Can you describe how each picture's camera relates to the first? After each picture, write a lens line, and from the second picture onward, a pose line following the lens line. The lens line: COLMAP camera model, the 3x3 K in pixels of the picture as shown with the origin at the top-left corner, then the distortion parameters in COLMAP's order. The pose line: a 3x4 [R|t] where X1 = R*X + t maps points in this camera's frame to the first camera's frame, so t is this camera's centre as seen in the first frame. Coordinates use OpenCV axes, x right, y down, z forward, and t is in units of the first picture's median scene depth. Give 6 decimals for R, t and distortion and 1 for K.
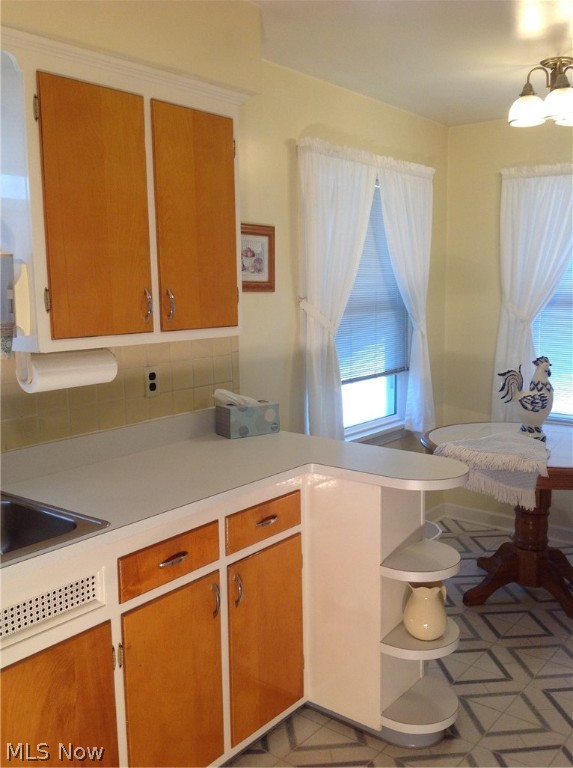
lens RADIAL K [[720.1, 0, 286.5], [0, 720.1, 384.0], [0, 0, 1]] dist [0.149137, -0.301214]
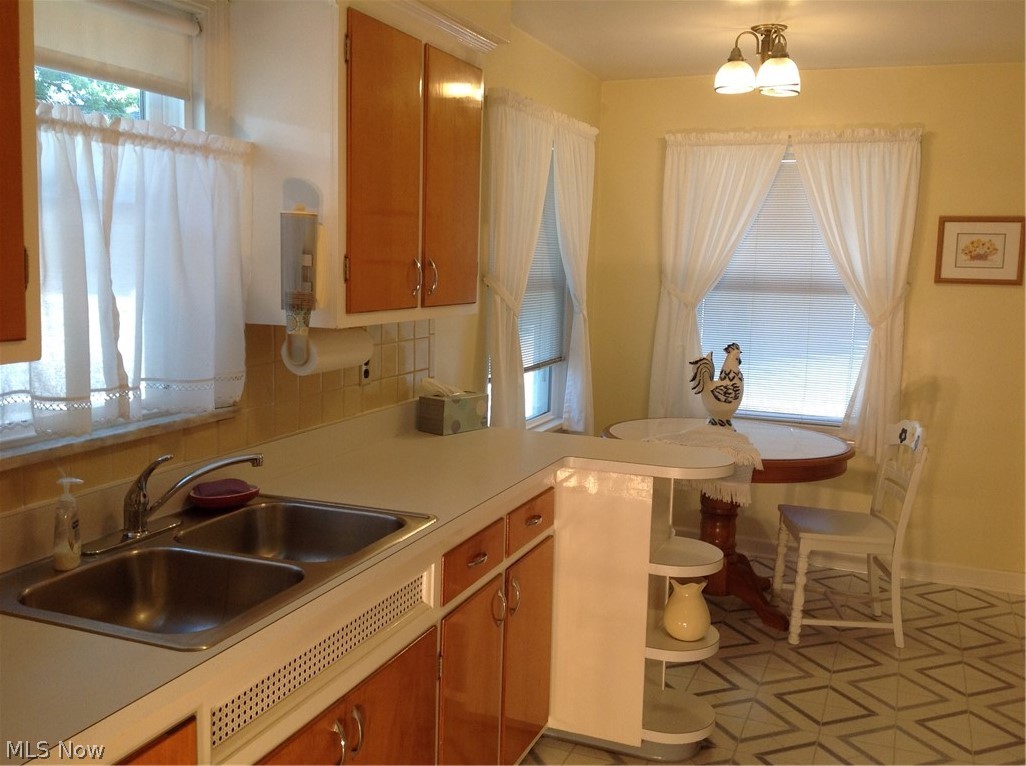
lens RADIAL K [[958.8, 0, 497.3], [0, 958.8, 381.5], [0, 0, 1]] dist [0.149084, -0.318532]
pose [[0.962555, -0.006270, 0.271015, -0.318147], [0.008974, 0.999922, -0.008740, 0.022417], [-0.270939, 0.010845, 0.962536, -0.109382]]
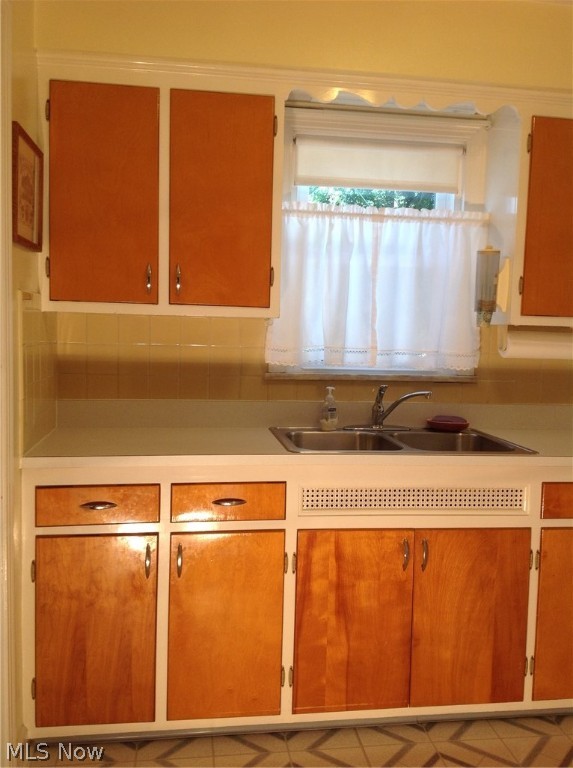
lens RADIAL K [[720.1, 0, 286.5], [0, 720.1, 384.0], [0, 0, 1]] dist [0.149137, -0.301214]
pose [[0.726312, 0.090588, -0.681370, 0.193487], [-0.131891, 0.991225, -0.008807, 0.089375], [0.674593, 0.096264, 0.731886, -0.166129]]
